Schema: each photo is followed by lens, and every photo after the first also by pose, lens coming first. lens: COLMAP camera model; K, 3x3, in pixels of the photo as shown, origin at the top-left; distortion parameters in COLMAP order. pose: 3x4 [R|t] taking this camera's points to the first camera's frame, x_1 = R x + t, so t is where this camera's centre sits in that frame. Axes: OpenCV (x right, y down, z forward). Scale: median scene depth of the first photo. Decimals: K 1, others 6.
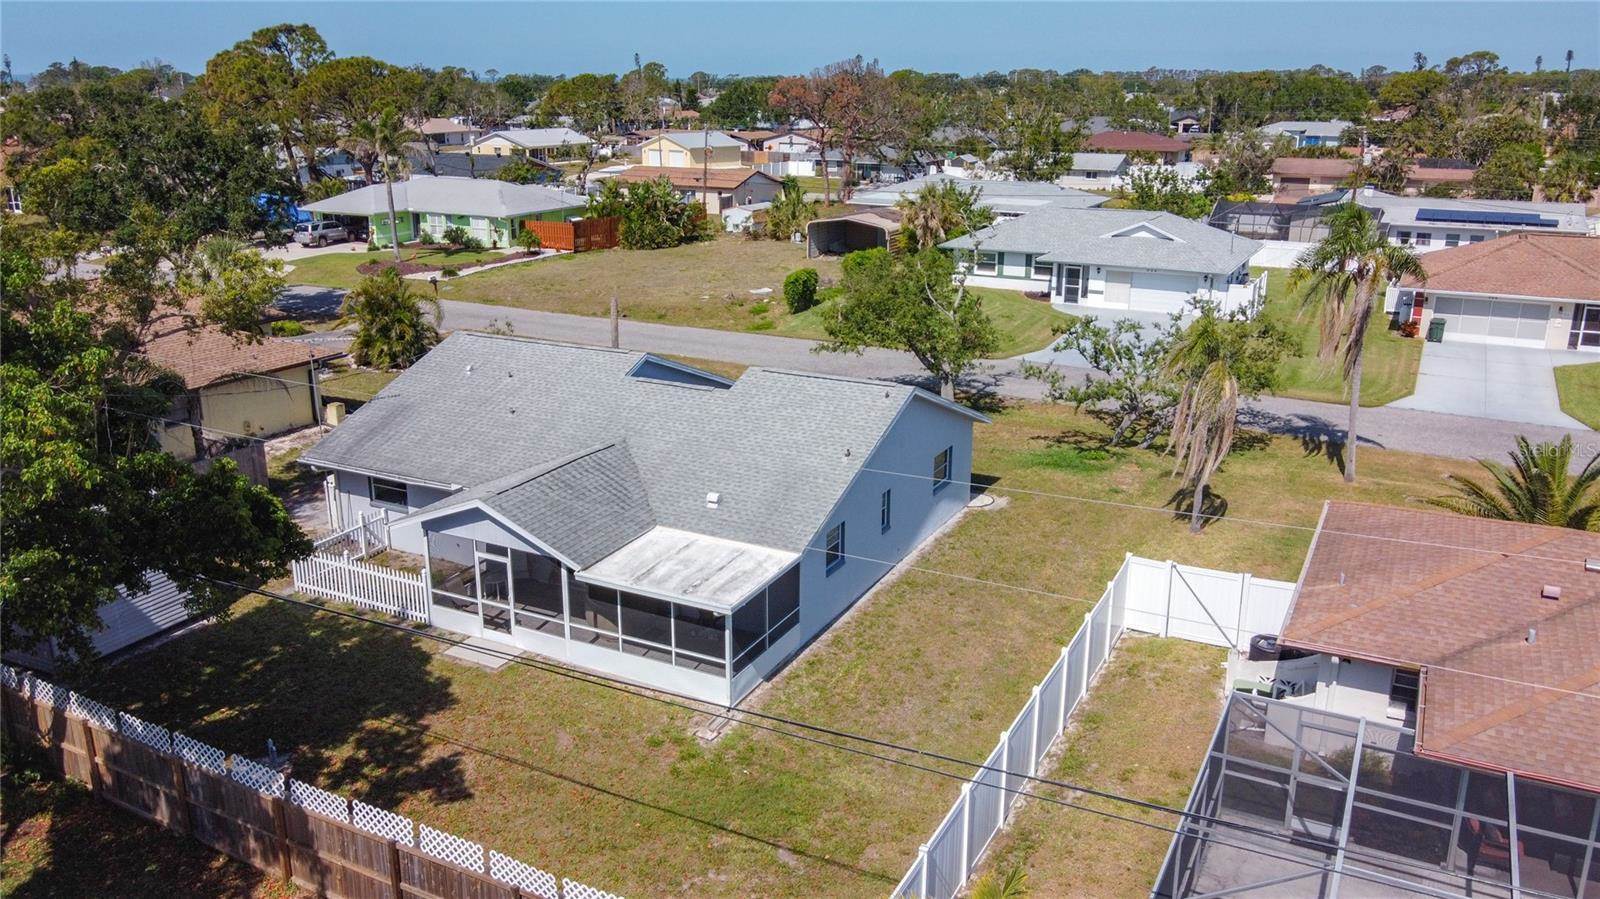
lens RADIAL K [[1239.1, 0, 800.0], [0, 1239.1, 449.5], [0, 0, 1]] dist [0.001776, 0.028729]
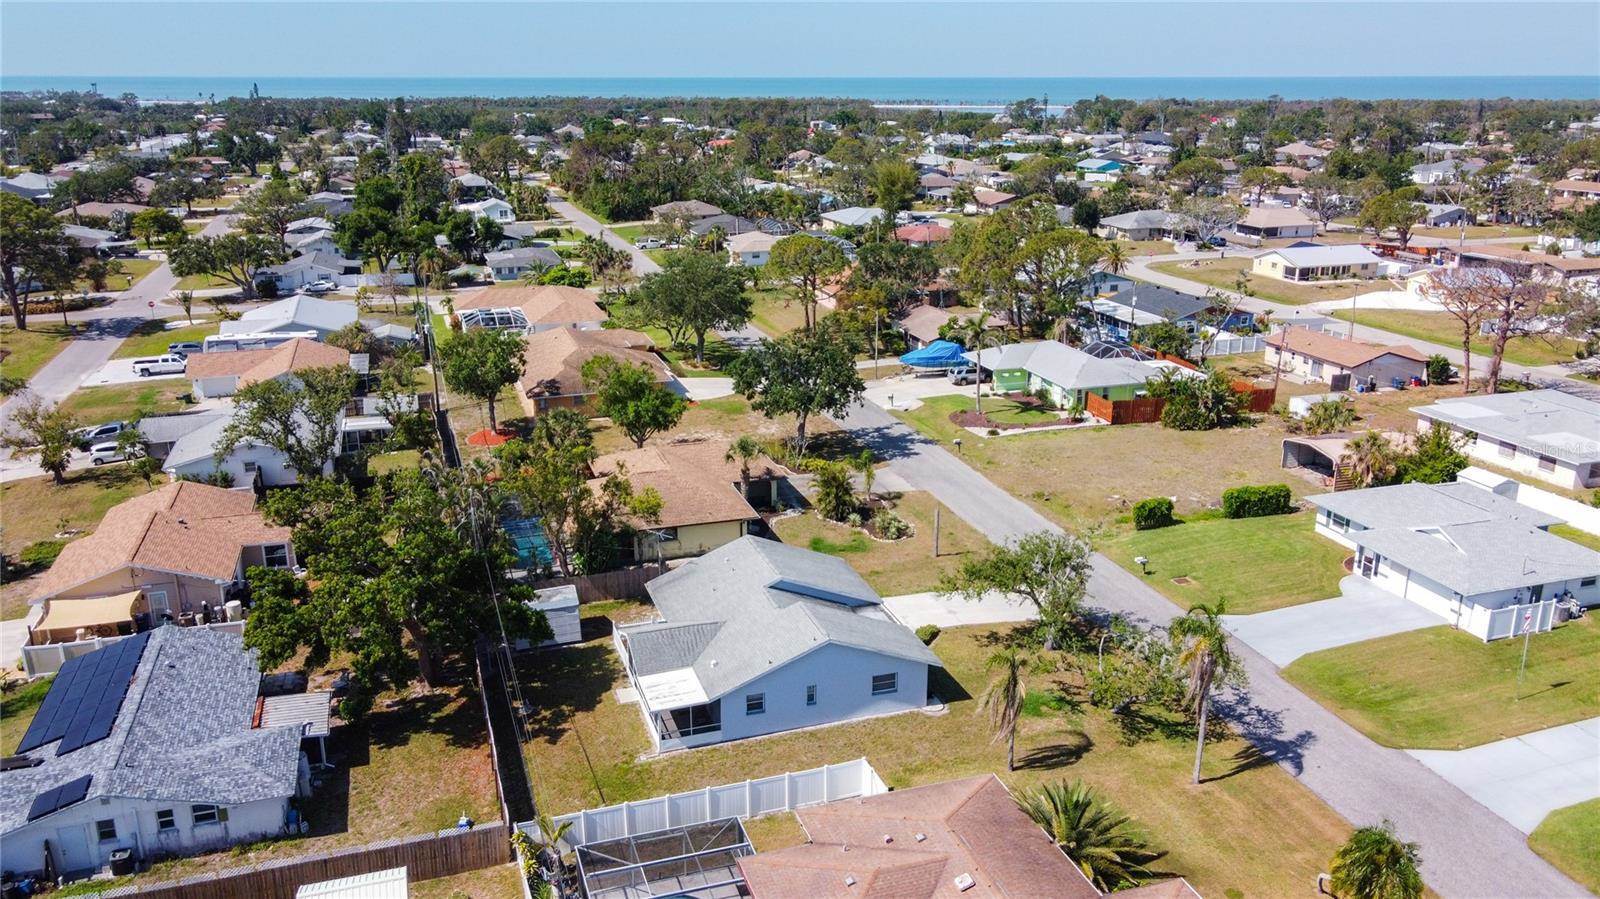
lens RADIAL K [[1239.1, 0, 800.0], [0, 1239.1, 449.5], [0, 0, 1]] dist [0.001776, 0.028729]
pose [[0.713799, 0.201496, -0.670738, 1.182153], [-0.199706, 0.976517, 0.080827, -0.442749], [0.671273, 0.076256, 0.737277, -0.450781]]
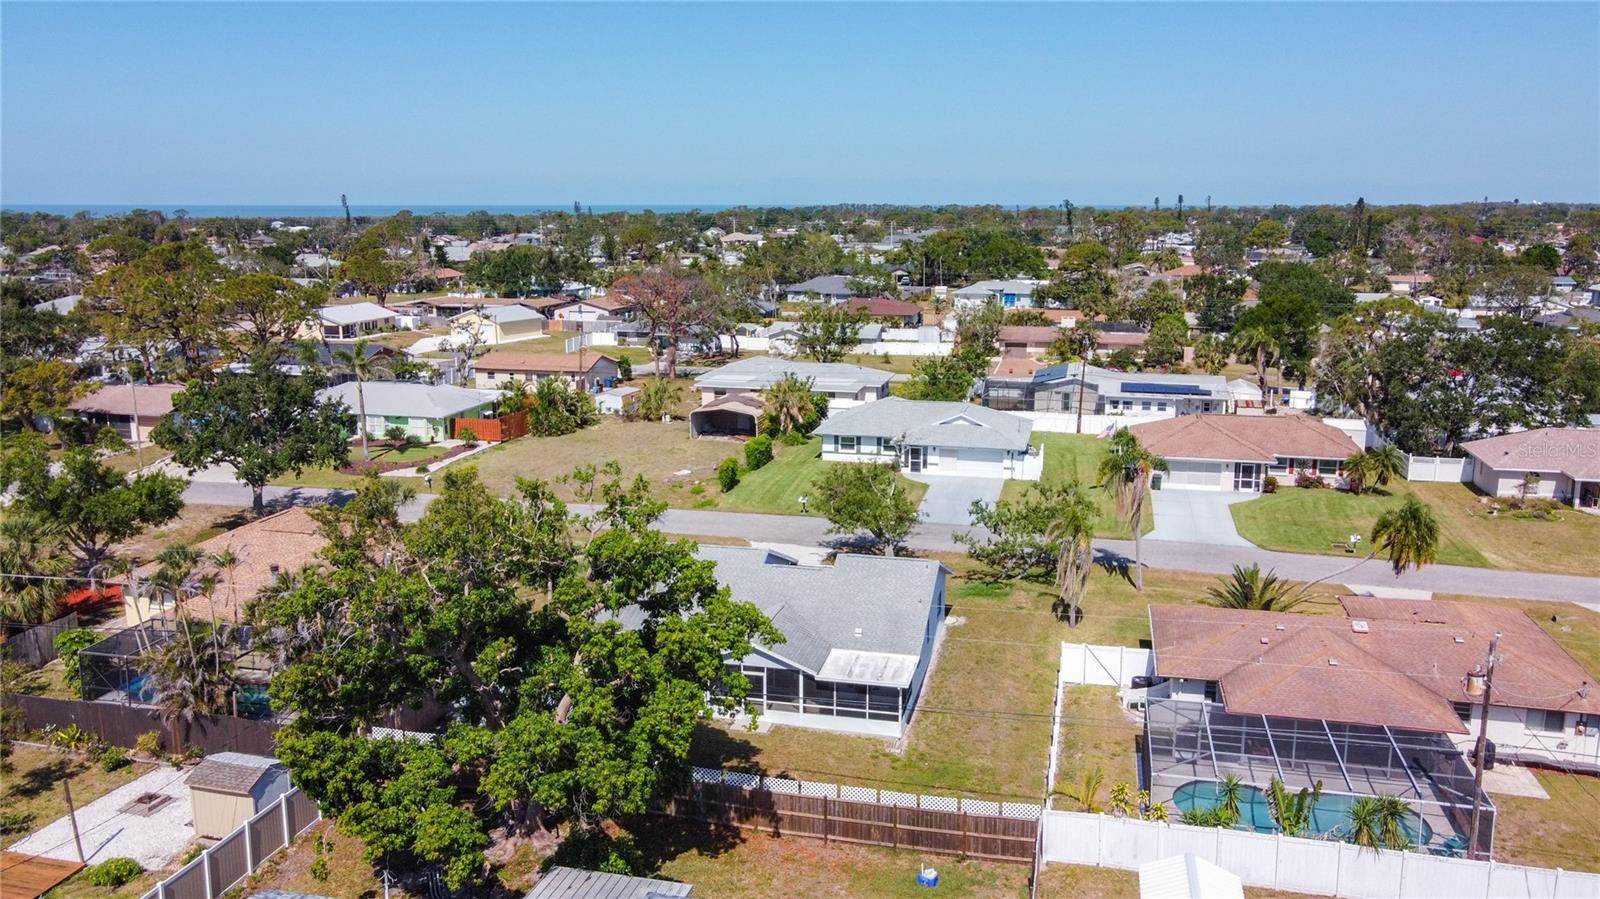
lens RADIAL K [[1244.1, 0, 800.0], [0, 1244.1, 449.5], [0, 0, 1]] dist [-0.002959, 0.037150]
pose [[0.970125, -0.050749, 0.237239, -0.479494], [0.073051, 0.993598, -0.086178, -0.063206], [-0.231346, 0.100934, 0.967621, -0.669906]]
